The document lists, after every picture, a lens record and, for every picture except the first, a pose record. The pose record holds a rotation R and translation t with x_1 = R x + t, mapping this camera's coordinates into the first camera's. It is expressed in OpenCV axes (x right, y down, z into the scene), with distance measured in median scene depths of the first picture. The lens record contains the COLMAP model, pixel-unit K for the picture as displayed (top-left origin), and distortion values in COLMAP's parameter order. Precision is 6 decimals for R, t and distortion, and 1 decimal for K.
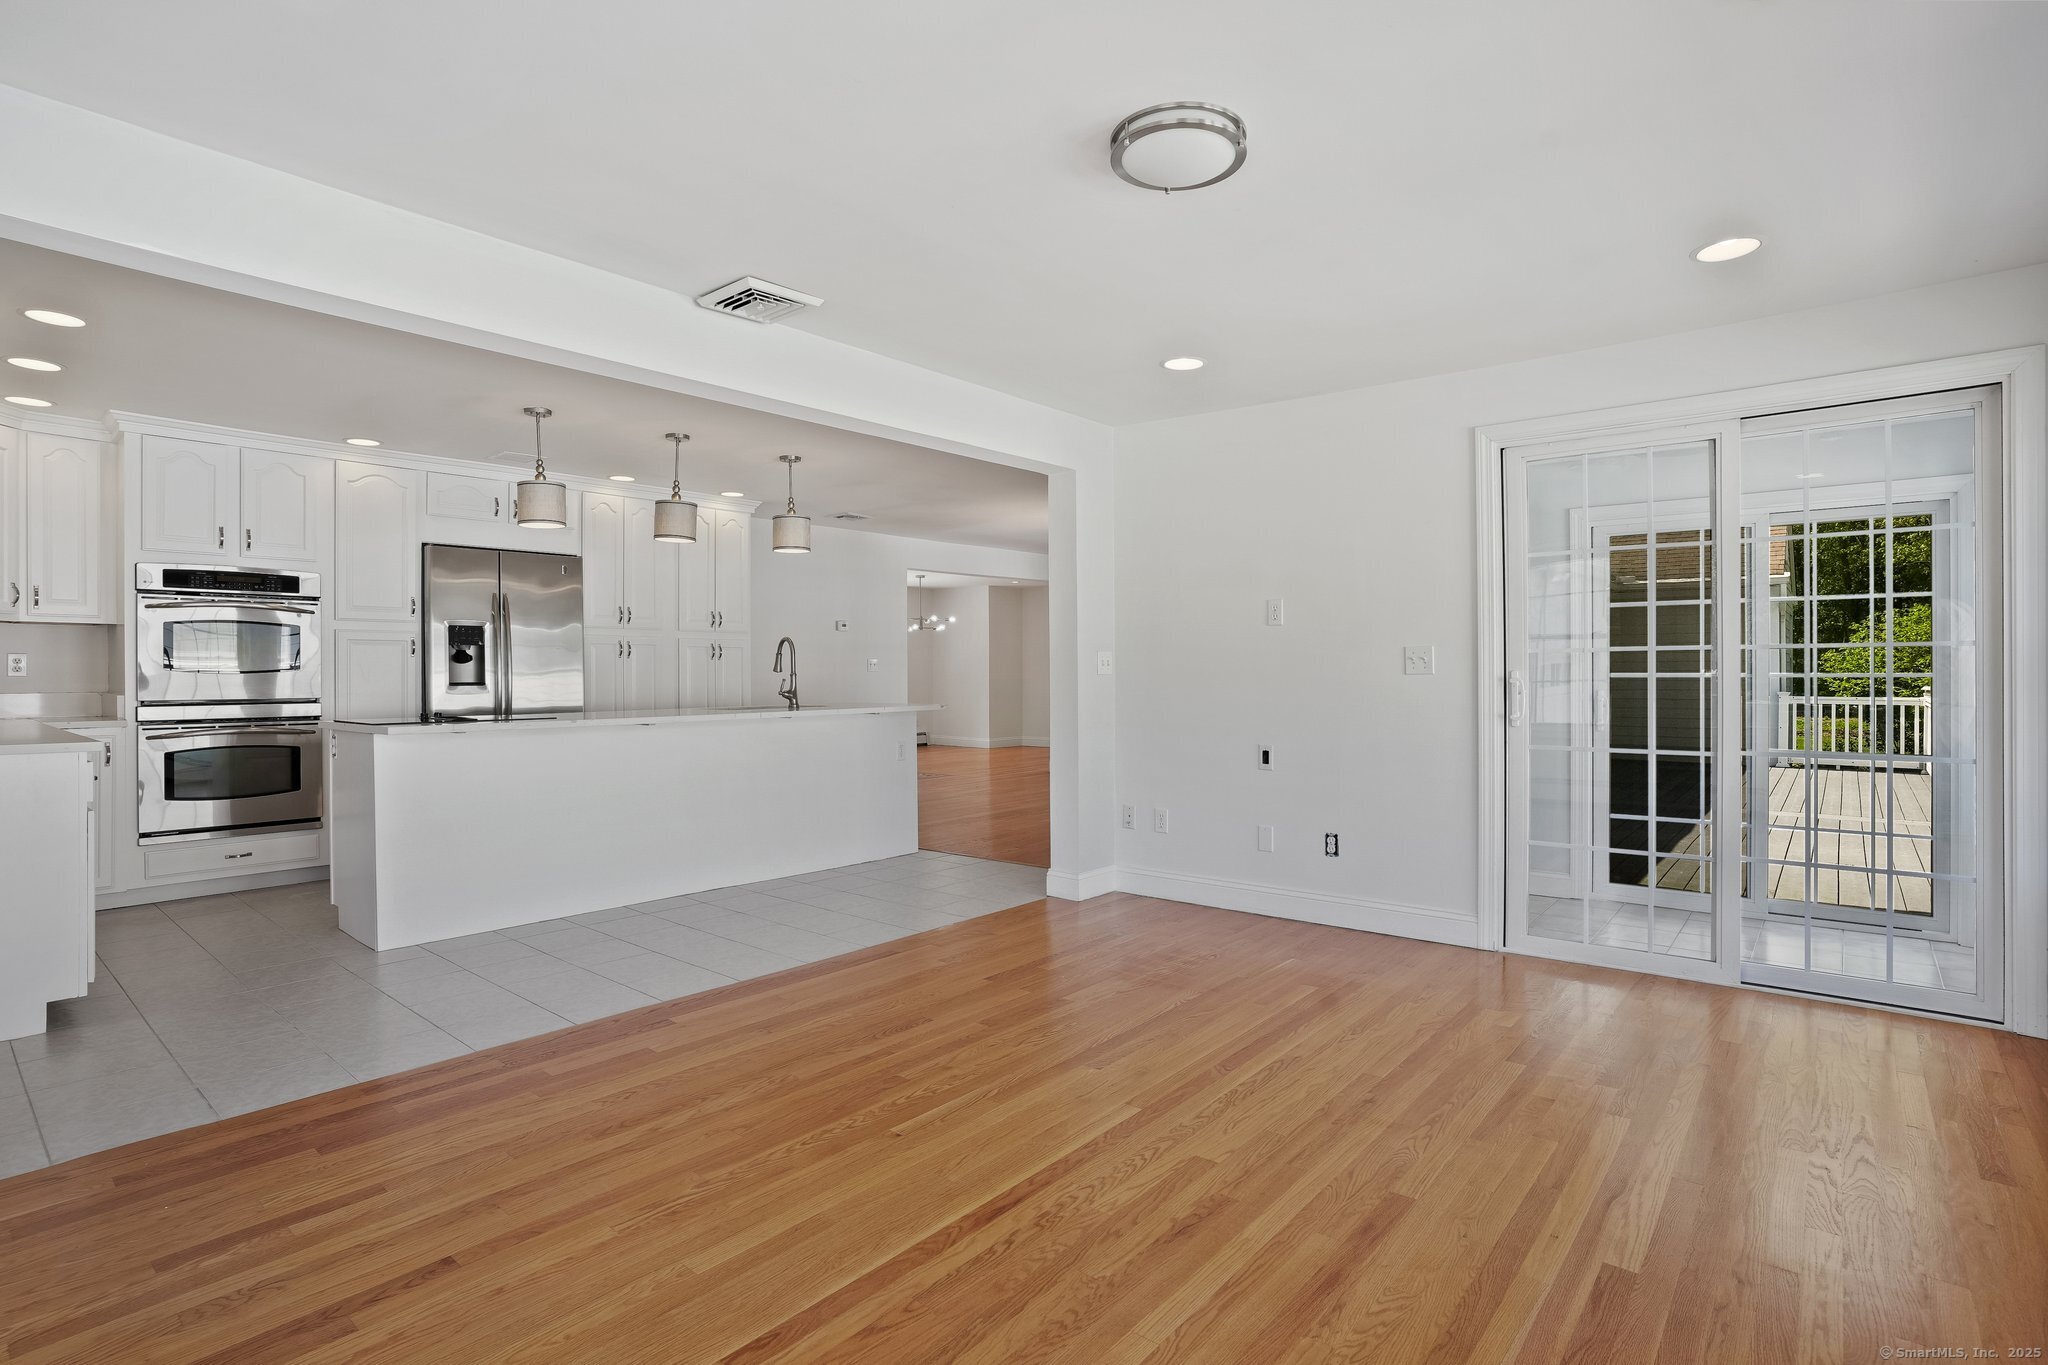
lens RADIAL K [[1006.8, 0, 1009.6], [0, 1006.8, 679.9], [0, 0, 1]] dist [-0.048436, 0.010433]
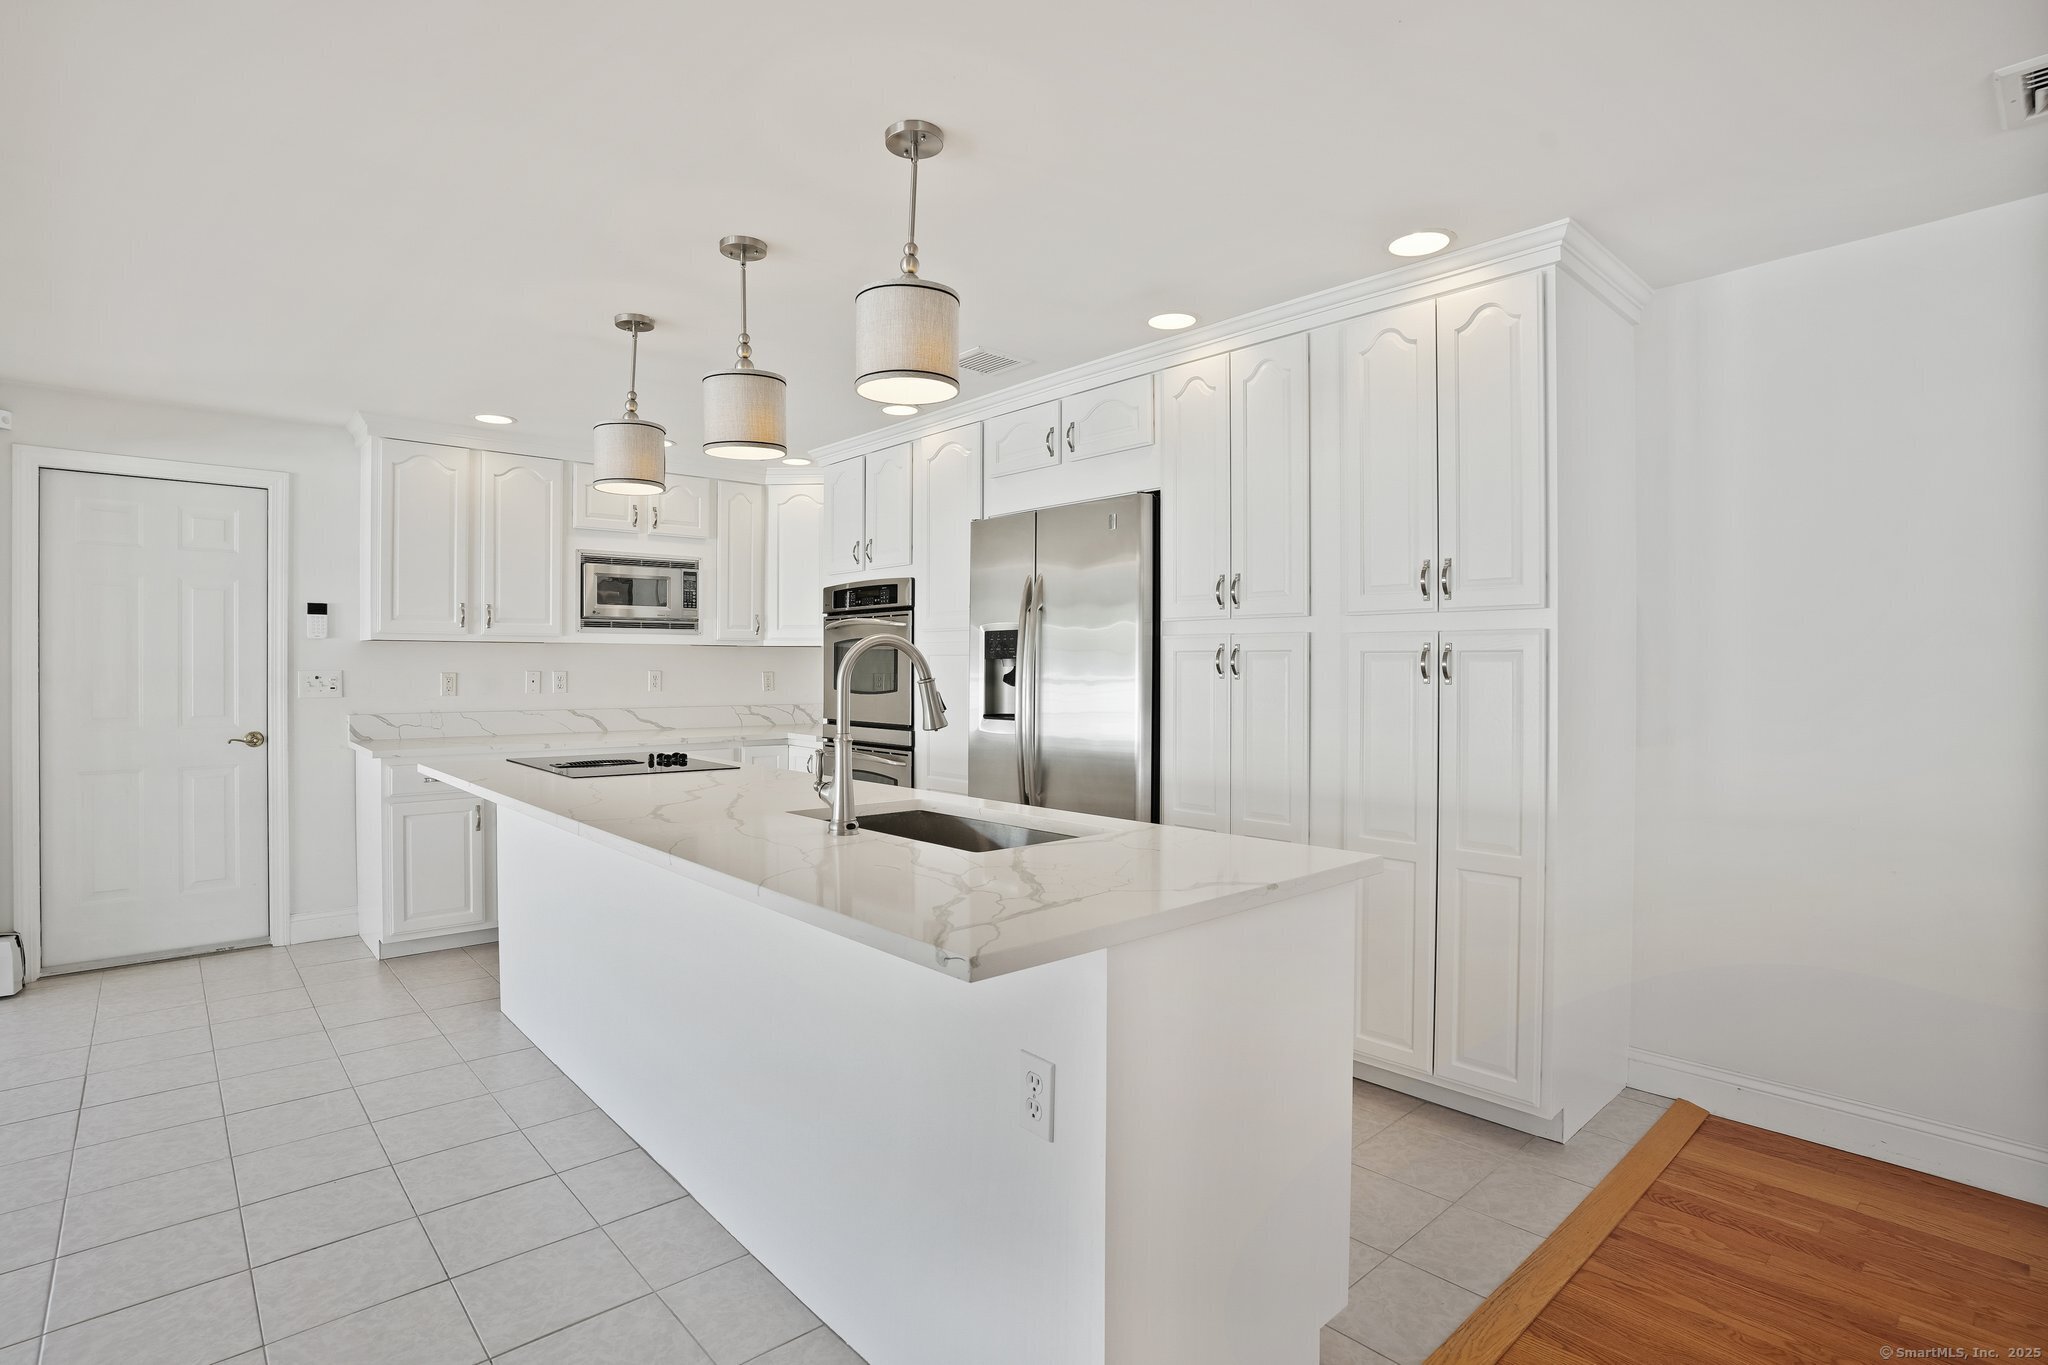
lens RADIAL K [[1006.8, 0, 1011.1], [0, 1006.8, 668.4], [0, 0, 1]] dist [-0.048436, 0.010433]
pose [[-0.128787, 0.004448, -0.991662, 0.134551], [-0.008261, 0.999950, 0.005558, -0.032509], [0.991638, 0.008908, -0.128744, 1.088413]]
